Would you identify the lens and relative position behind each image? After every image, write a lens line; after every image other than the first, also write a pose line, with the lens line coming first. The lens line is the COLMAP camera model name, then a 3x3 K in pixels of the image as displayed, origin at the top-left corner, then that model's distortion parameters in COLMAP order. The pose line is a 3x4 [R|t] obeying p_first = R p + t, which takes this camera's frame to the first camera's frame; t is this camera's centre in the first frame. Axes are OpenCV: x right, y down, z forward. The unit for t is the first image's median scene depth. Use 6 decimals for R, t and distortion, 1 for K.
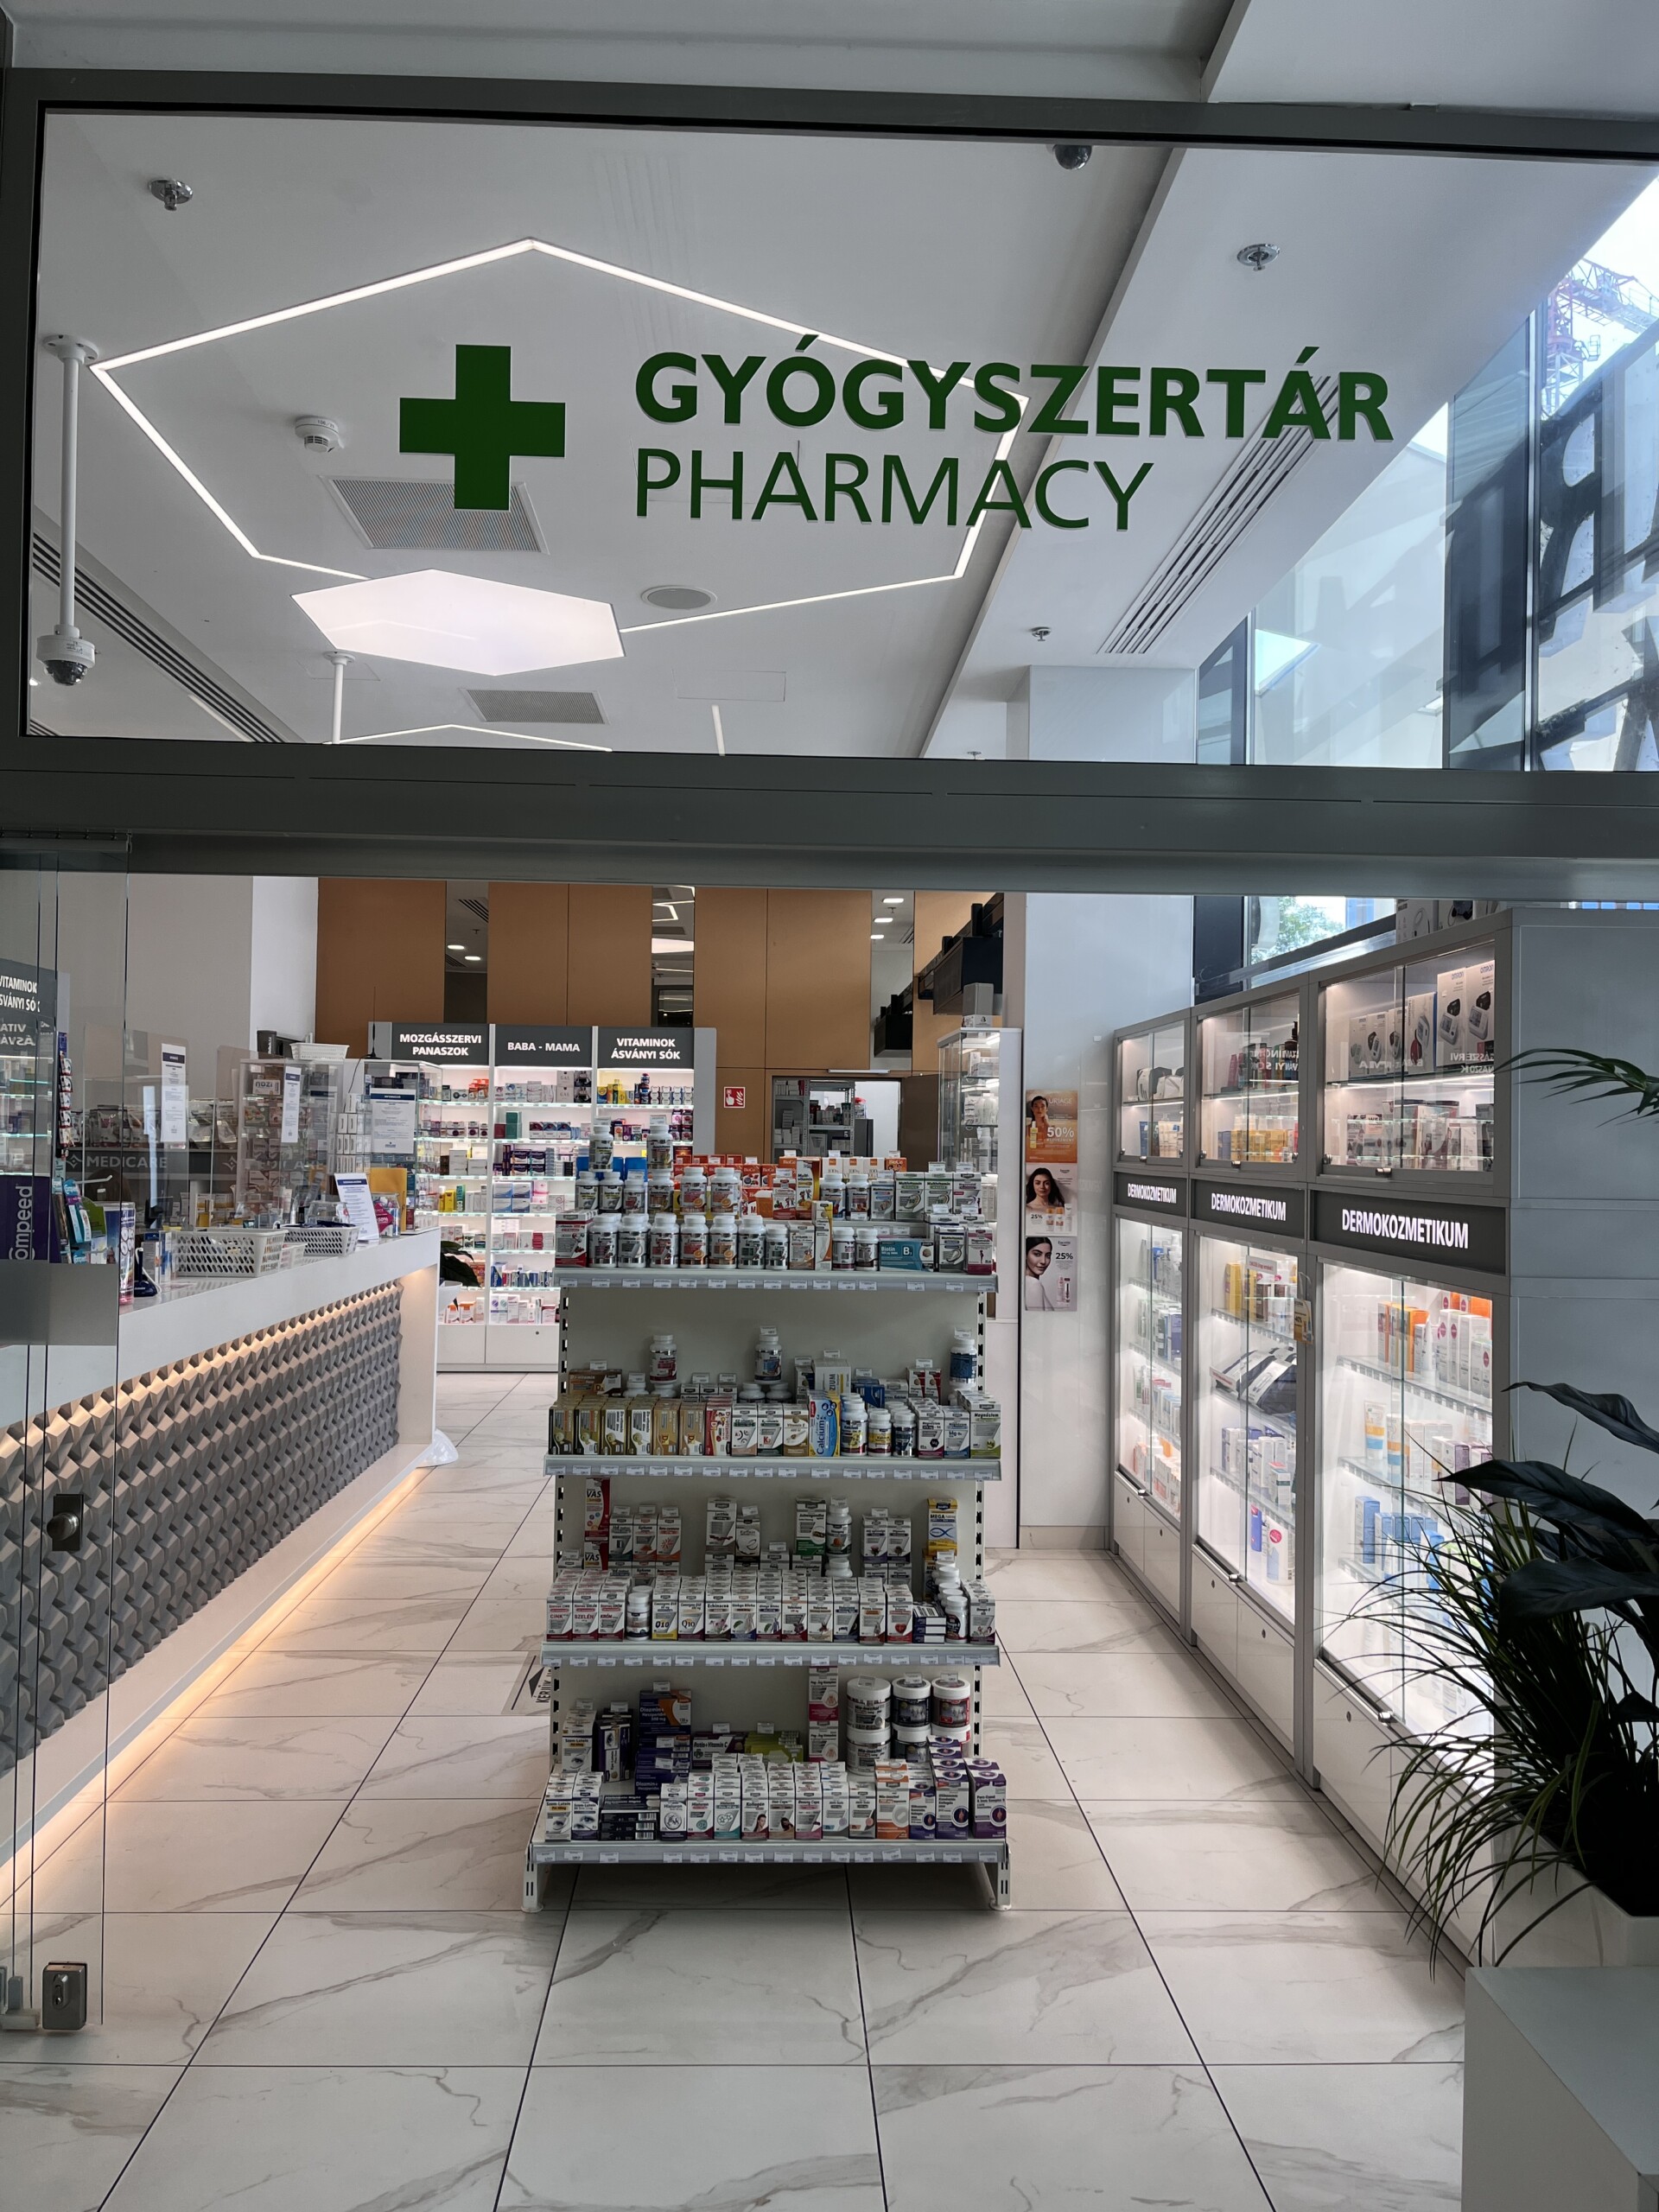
lens RADIAL K [[1669.2, 0, 815.5], [0, 1669.2, 1094.8], [0, 0, 1]] dist [0.064366, -0.080950]
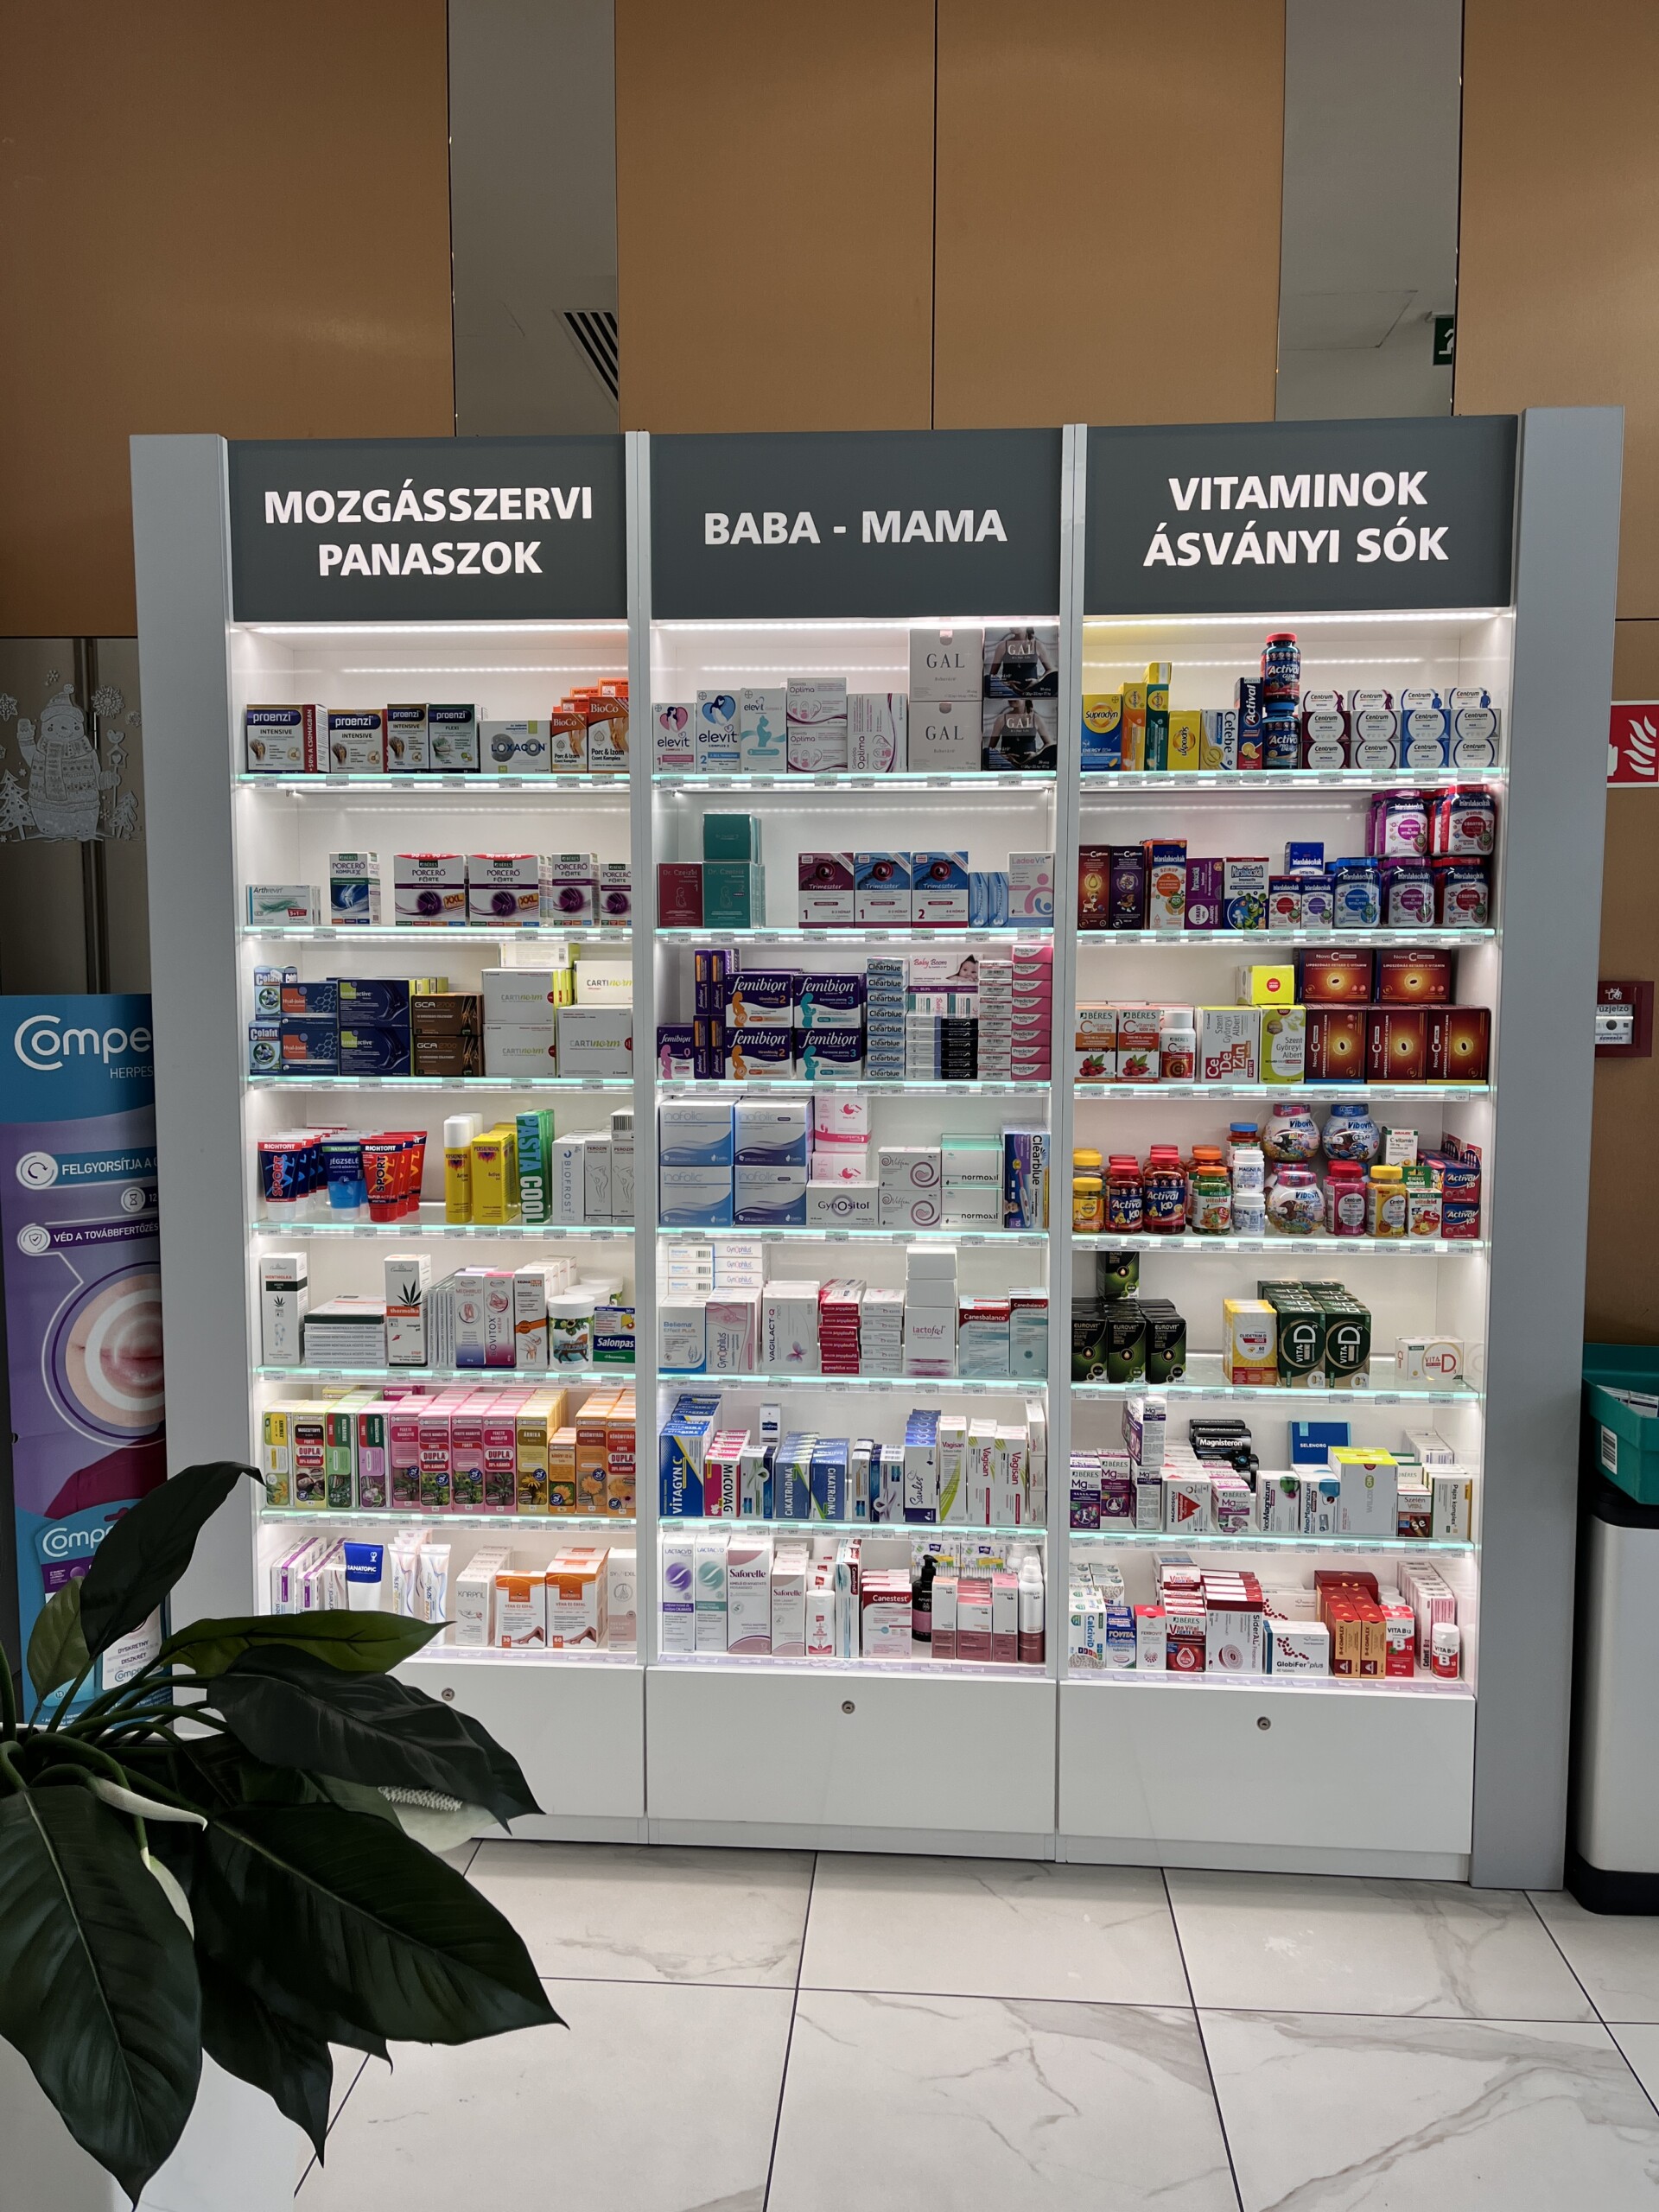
lens RADIAL K [[1669.2, 0, 816.1], [0, 1669.2, 1110.1], [0, 0, 1]] dist [0.064366, -0.080950]
pose [[0.993770, -0.002296, -0.111429, -0.366754], [0.014682, 0.993772, 0.110461, 0.068212], [0.110481, -0.111409, 0.987614, 1.958502]]
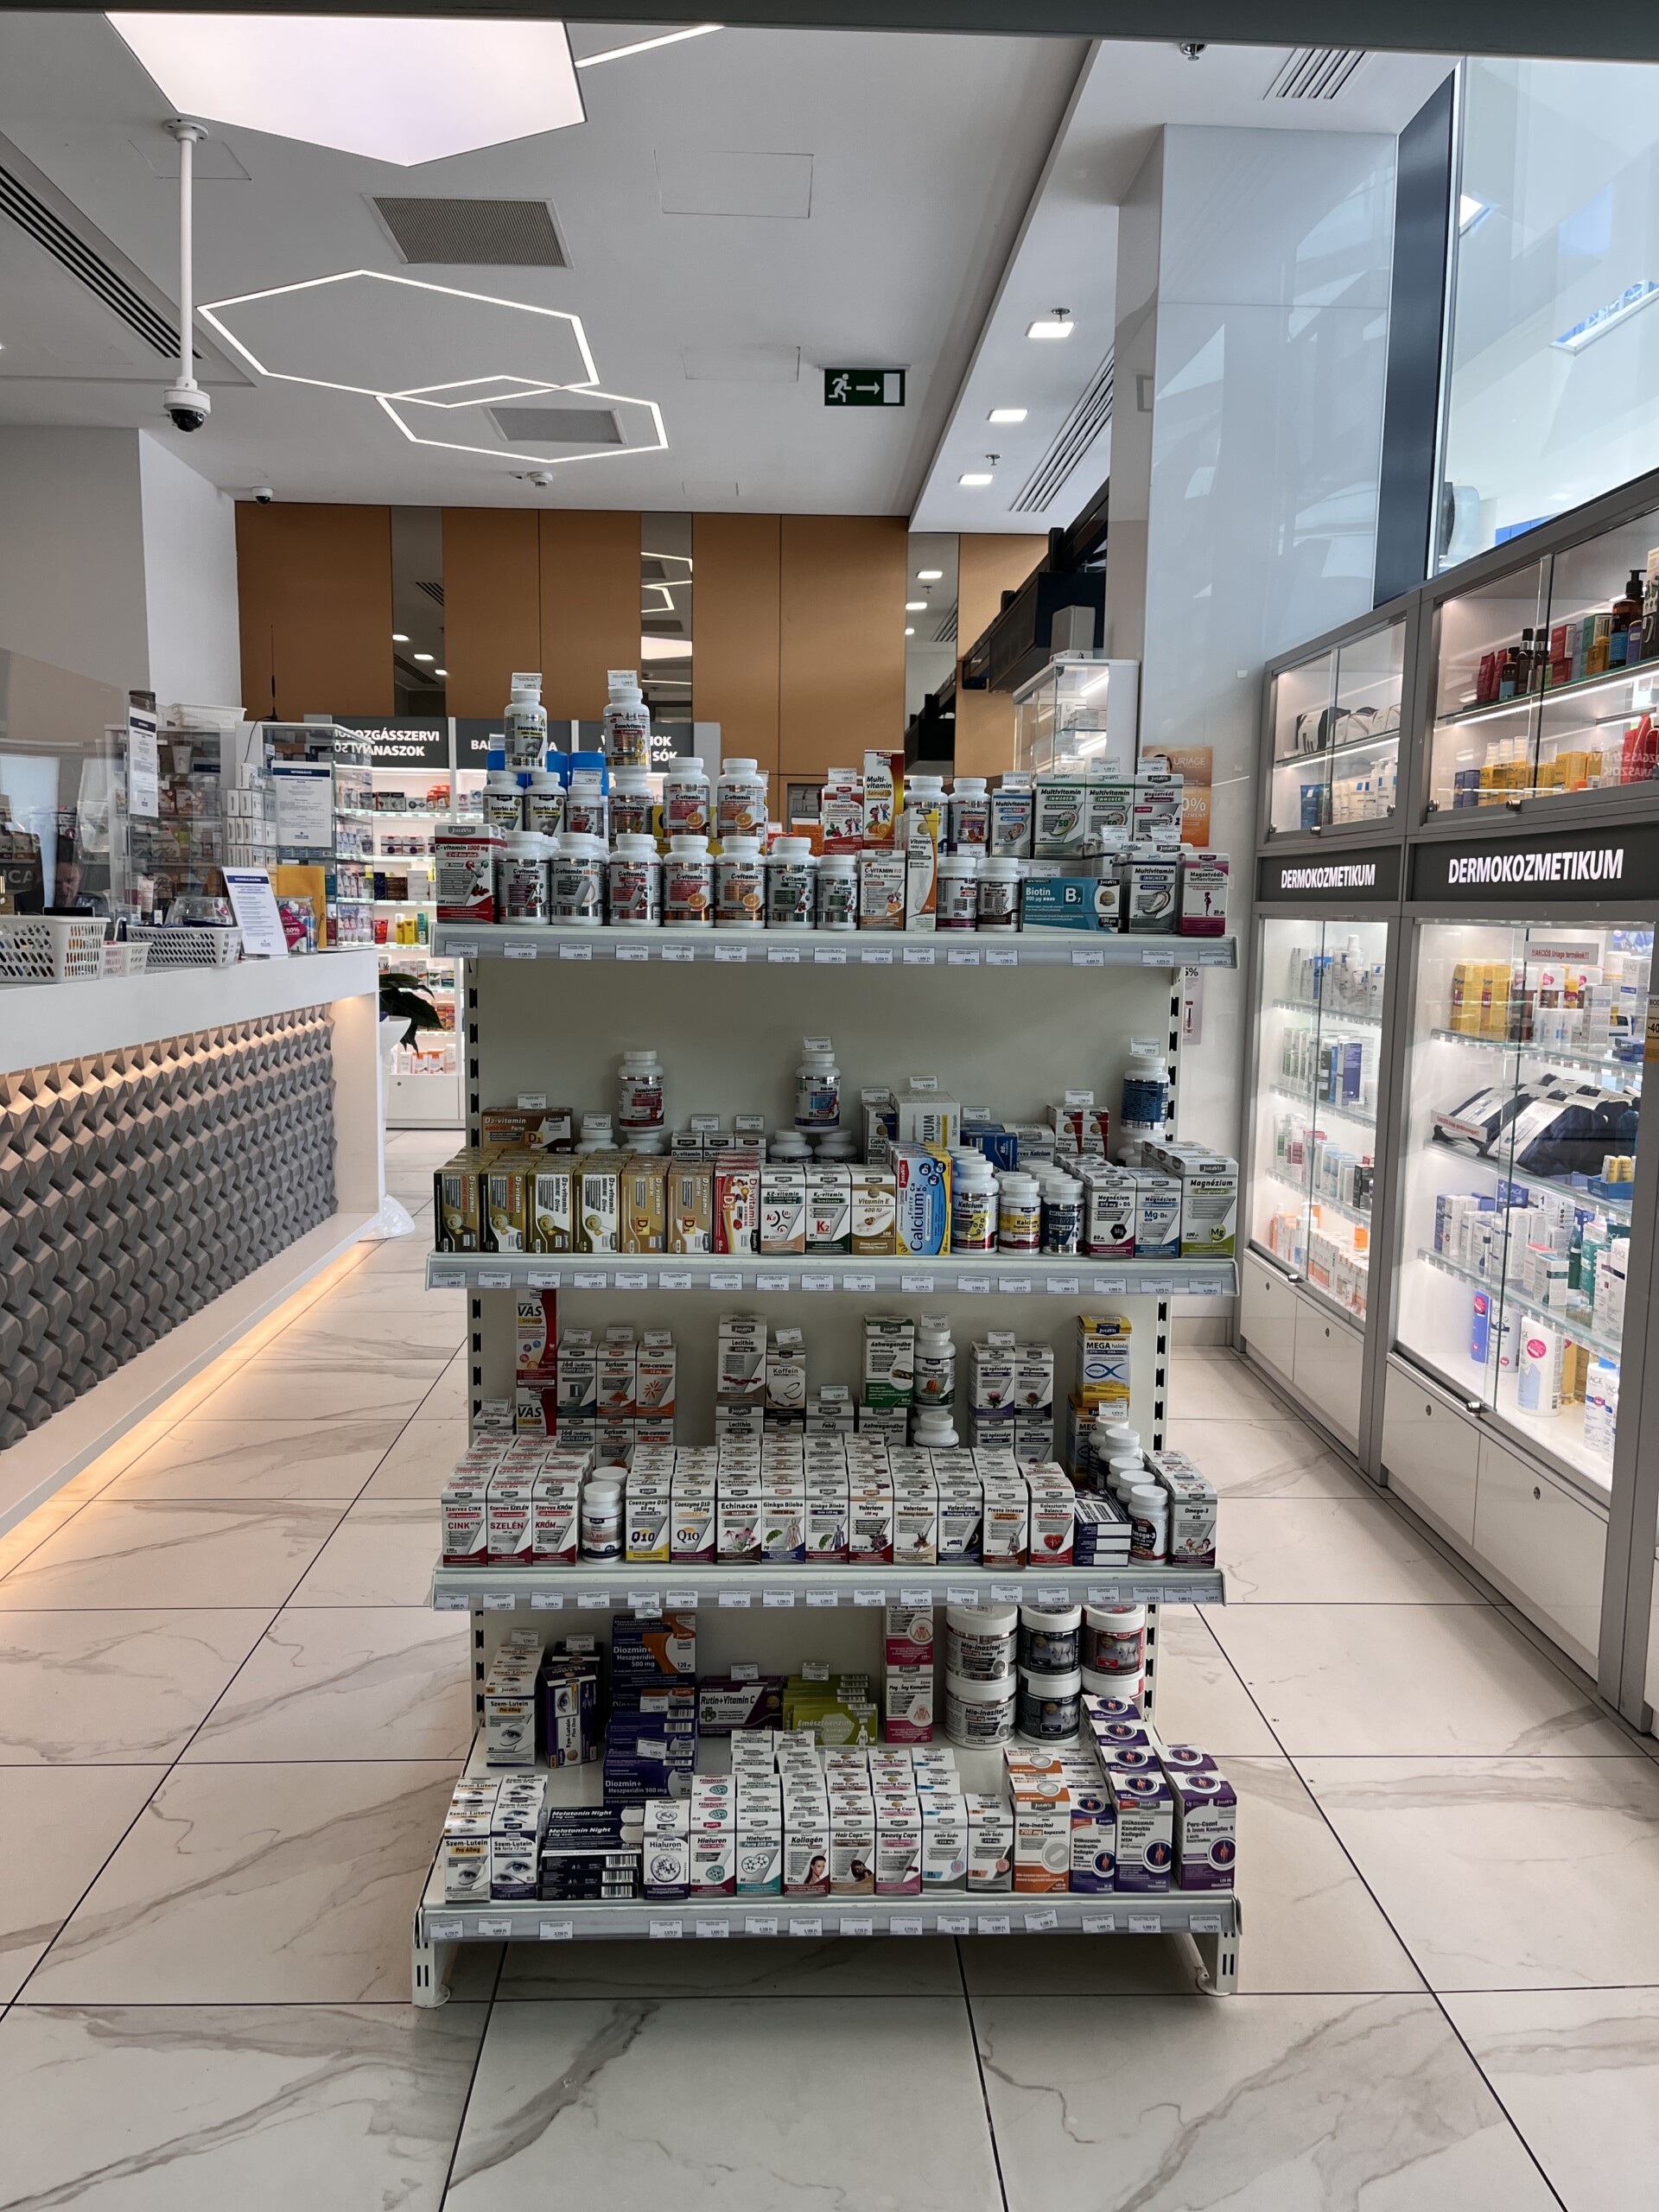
lens RADIAL K [[1669.2, 0, 821.6], [0, 1669.2, 1119.5], [0, 0, 1]] dist [0.064366, -0.080950]
pose [[0.999998, -0.001899, -0.000080, -0.023999], [0.001888, 0.987943, 0.154806, 0.068231], [-0.000215, -0.154806, 0.987945, 0.368528]]
